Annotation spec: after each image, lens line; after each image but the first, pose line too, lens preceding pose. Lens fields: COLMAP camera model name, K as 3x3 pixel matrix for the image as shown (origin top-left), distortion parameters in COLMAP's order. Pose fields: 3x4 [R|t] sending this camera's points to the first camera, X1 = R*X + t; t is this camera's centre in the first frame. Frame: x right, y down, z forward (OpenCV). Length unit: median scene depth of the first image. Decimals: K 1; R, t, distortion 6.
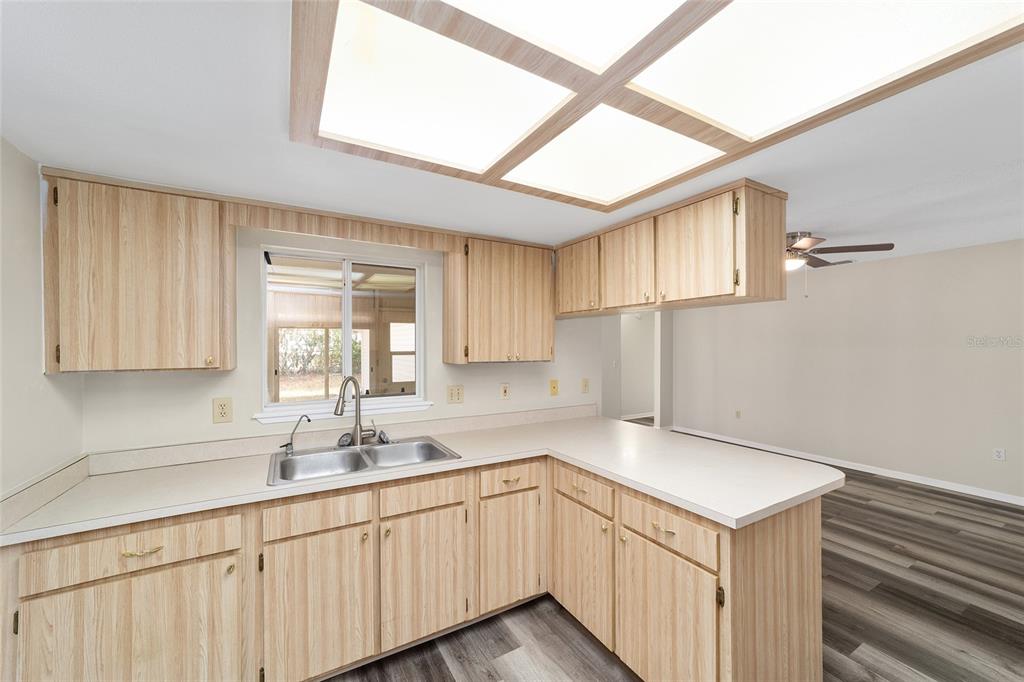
lens RADIAL K [[392.4, 0, 509.9], [0, 392.4, 343.0], [0, 0, 1]] dist [-0.013595, 0.006547]
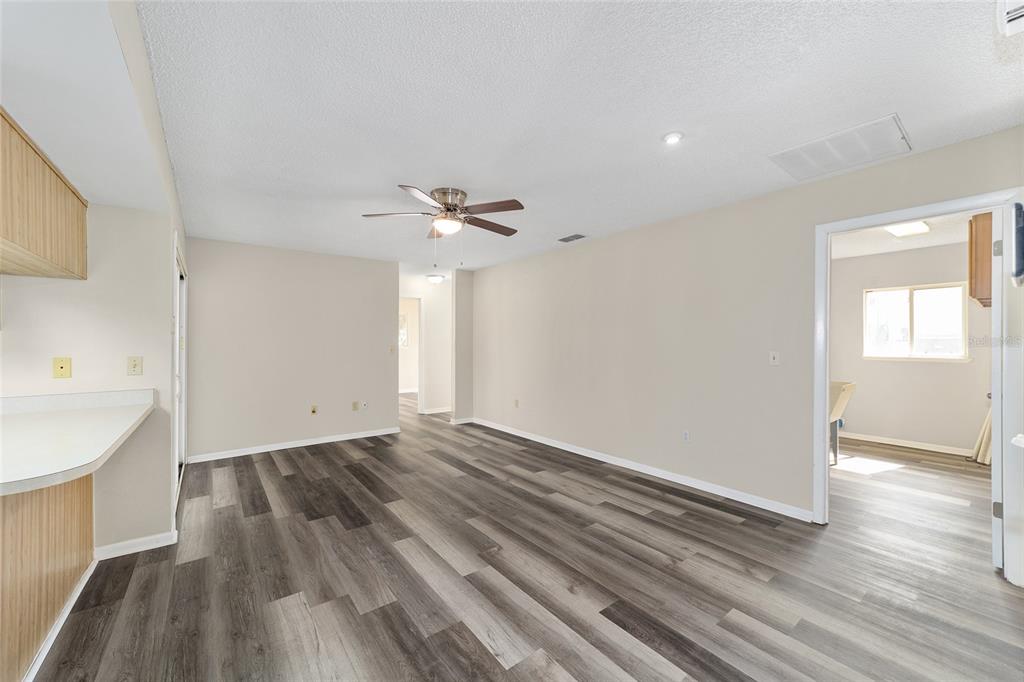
lens RADIAL K [[392.4, 0, 511.4], [0, 392.4, 342.8], [0, 0, 1]] dist [-0.013595, 0.006547]
pose [[0.991151, -0.001331, 0.132732, 0.812372], [0.000645, 0.999986, 0.005209, 0.057813], [-0.132737, -0.005078, 0.991138, 0.128075]]
